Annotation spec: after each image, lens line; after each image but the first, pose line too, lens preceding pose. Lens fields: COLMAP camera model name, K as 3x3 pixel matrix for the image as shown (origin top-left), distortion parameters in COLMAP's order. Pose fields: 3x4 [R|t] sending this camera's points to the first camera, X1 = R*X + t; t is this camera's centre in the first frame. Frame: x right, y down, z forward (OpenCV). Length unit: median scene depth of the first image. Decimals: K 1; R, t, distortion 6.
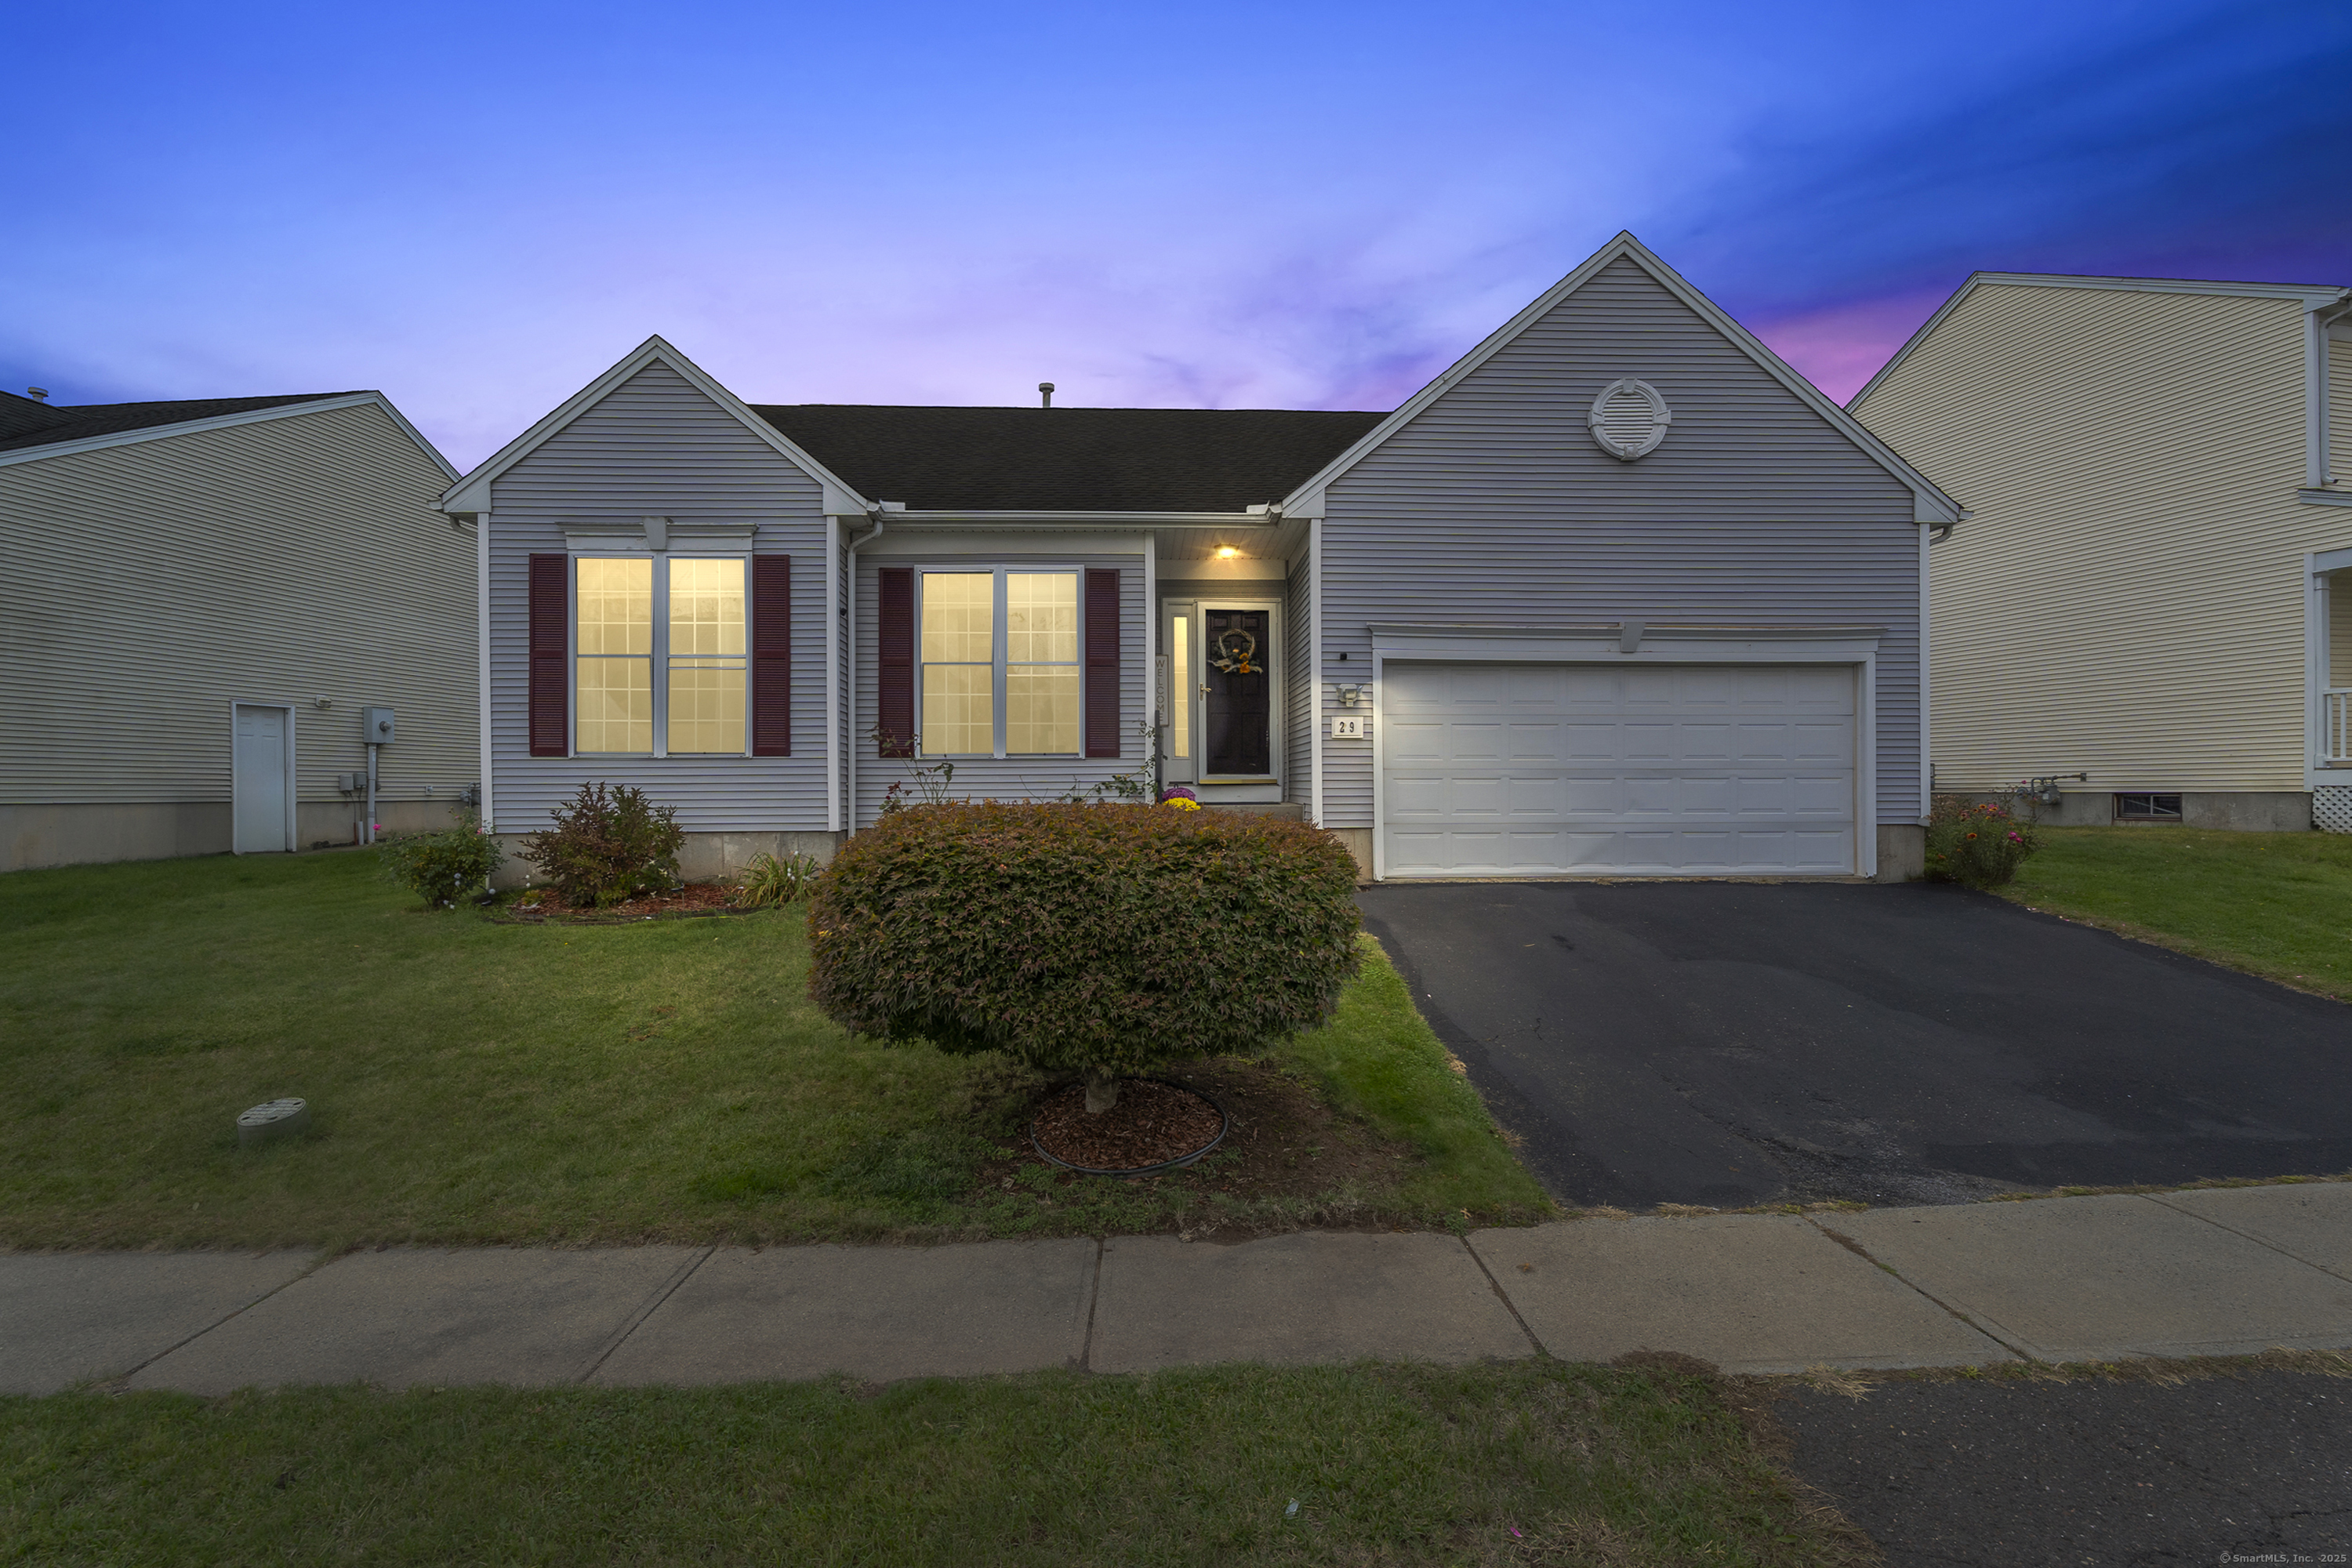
lens RADIAL K [[1059.5, 0, 1169.9], [0, 1059.5, 792.1], [0, 0, 1]] dist [0.008573, -0.003841]
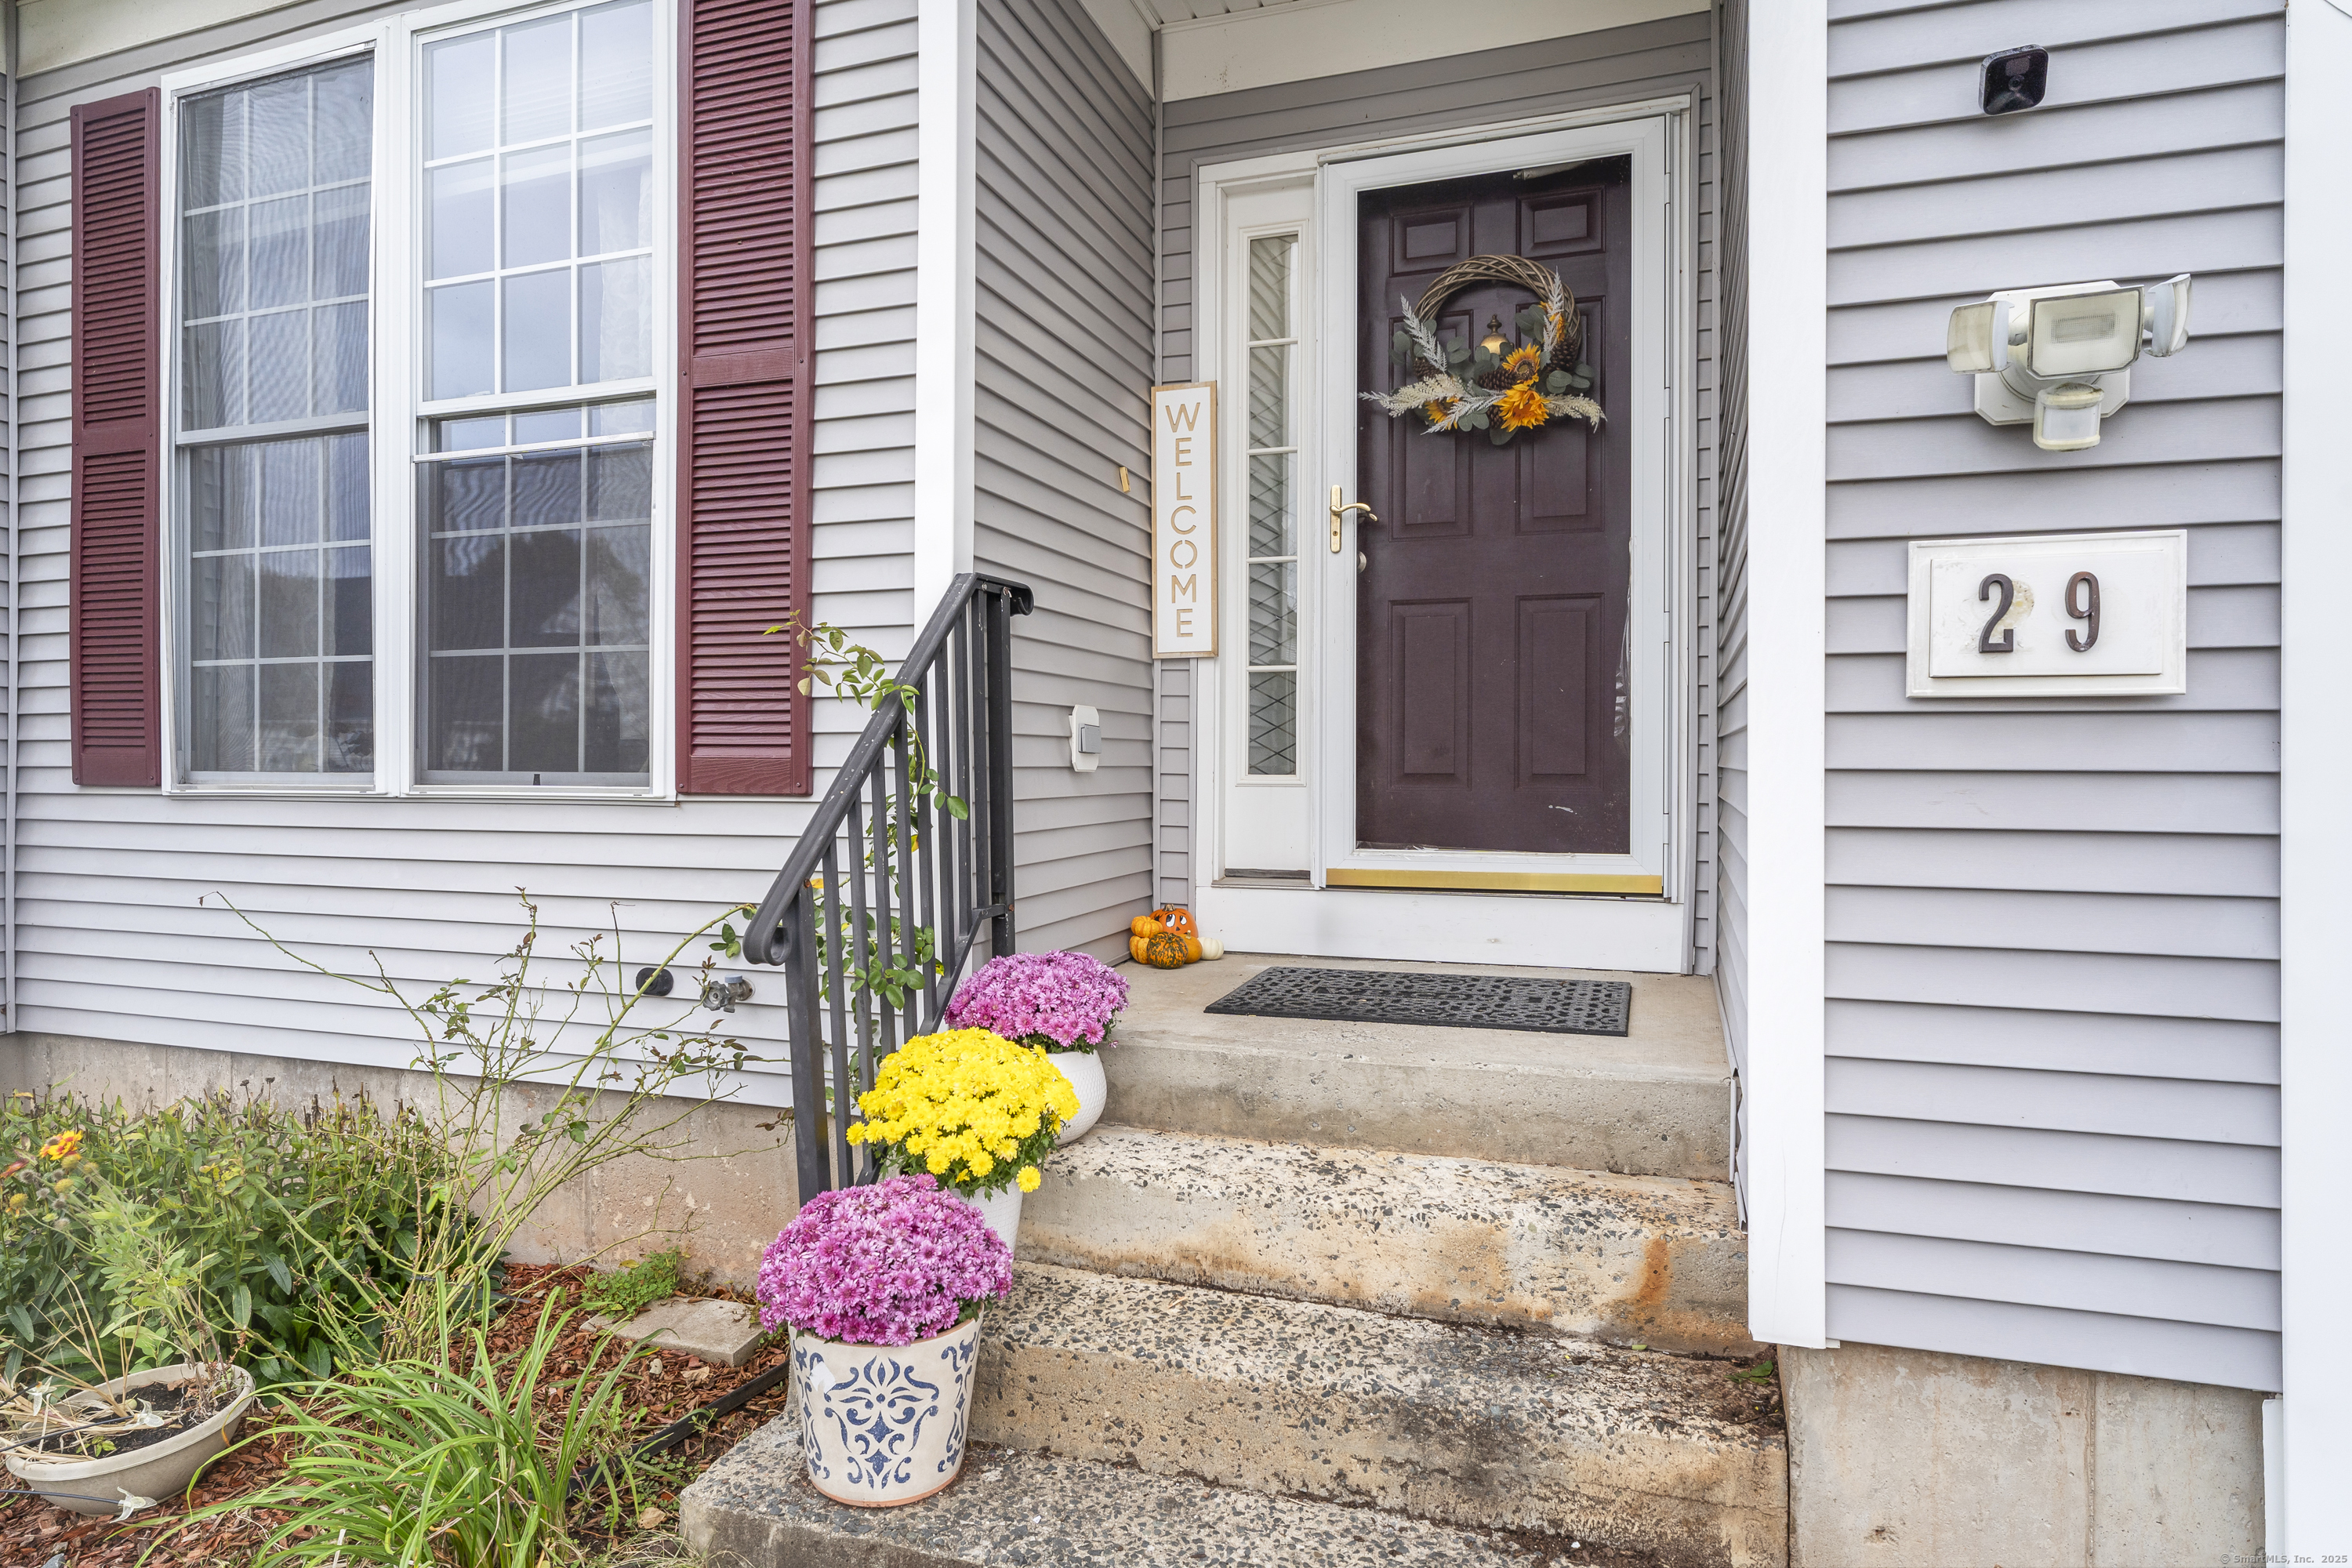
lens RADIAL K [[1413.5, 0, 1104.3], [0, 1413.5, 780.0], [0, 0, 1]] dist [0.002973, 0.001090]
pose [[0.922656, 0.009984, -0.385494, 0.128028], [-0.007455, 0.999940, 0.008053, -0.041022], [0.385552, -0.004557, 0.922675, 0.792210]]
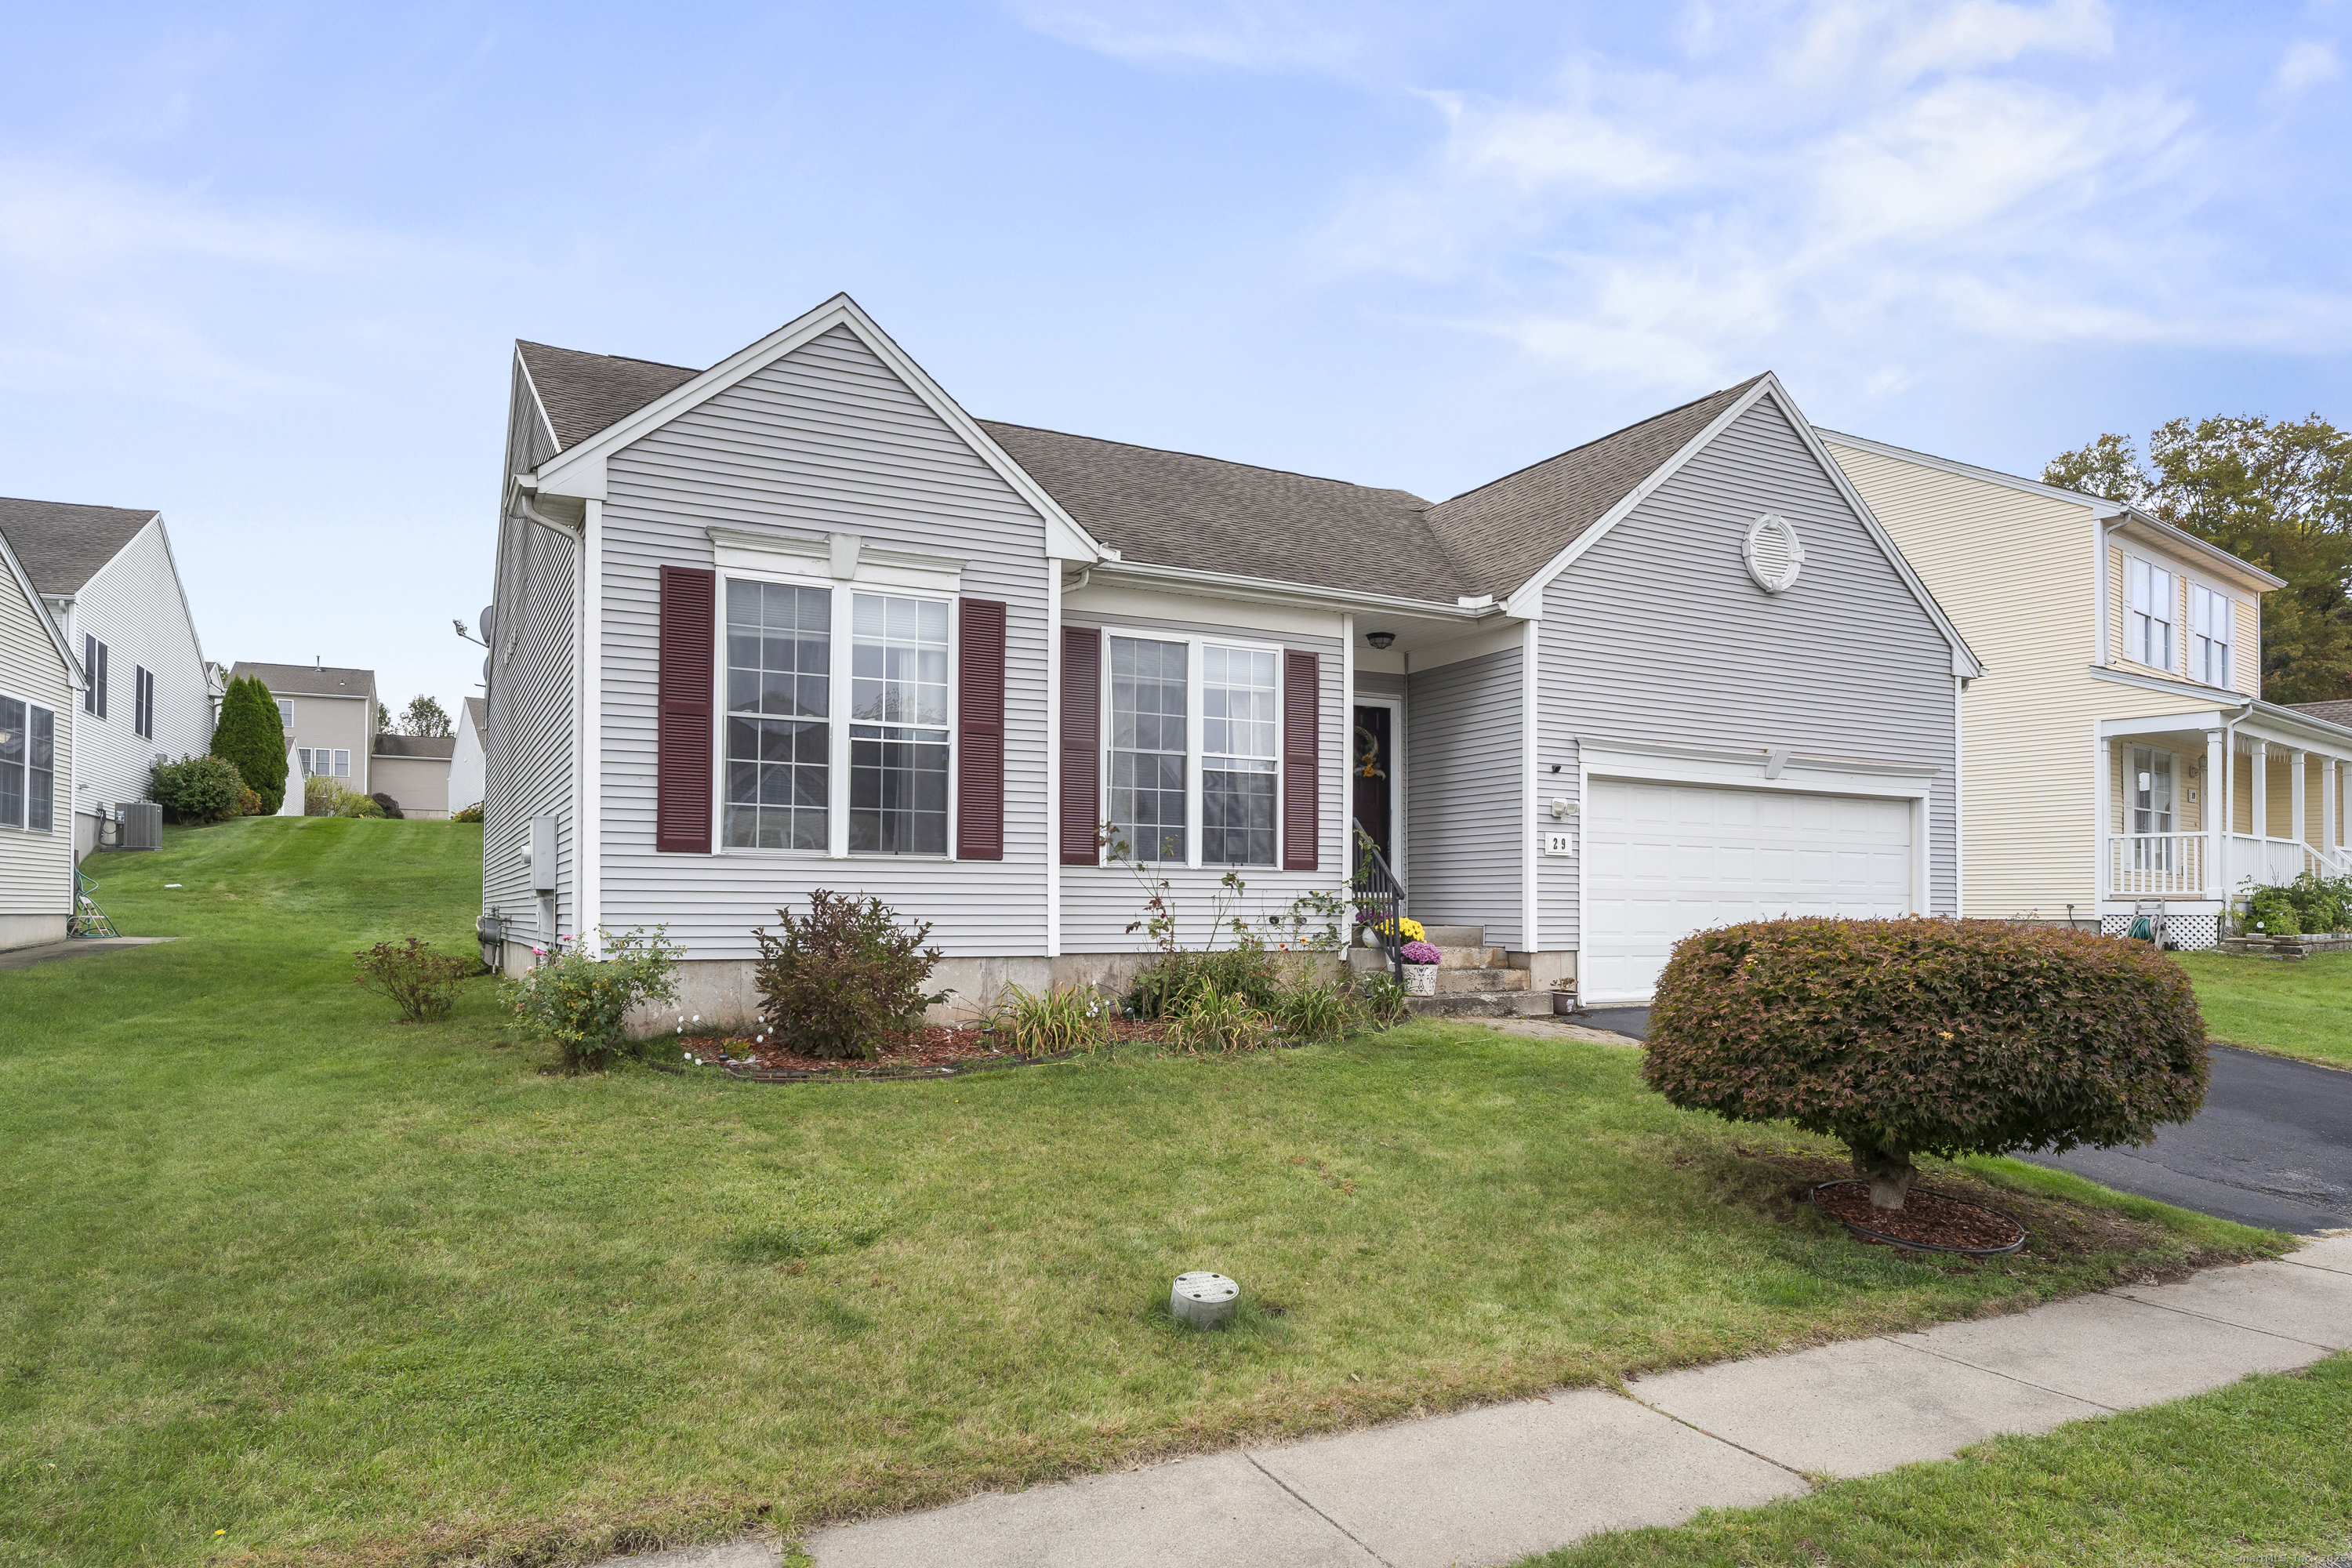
lens RADIAL K [[1401.1, 0, 1181.5], [0, 1401.1, 897.4], [0, 0, 1]] dist [-0.004179, 0.000358]
pose [[0.908007, 0.013659, 0.418732, -0.658122], [-0.008191, 0.999856, -0.014852, 0.007697], [-0.418875, 0.010055, 0.907988, 0.010993]]
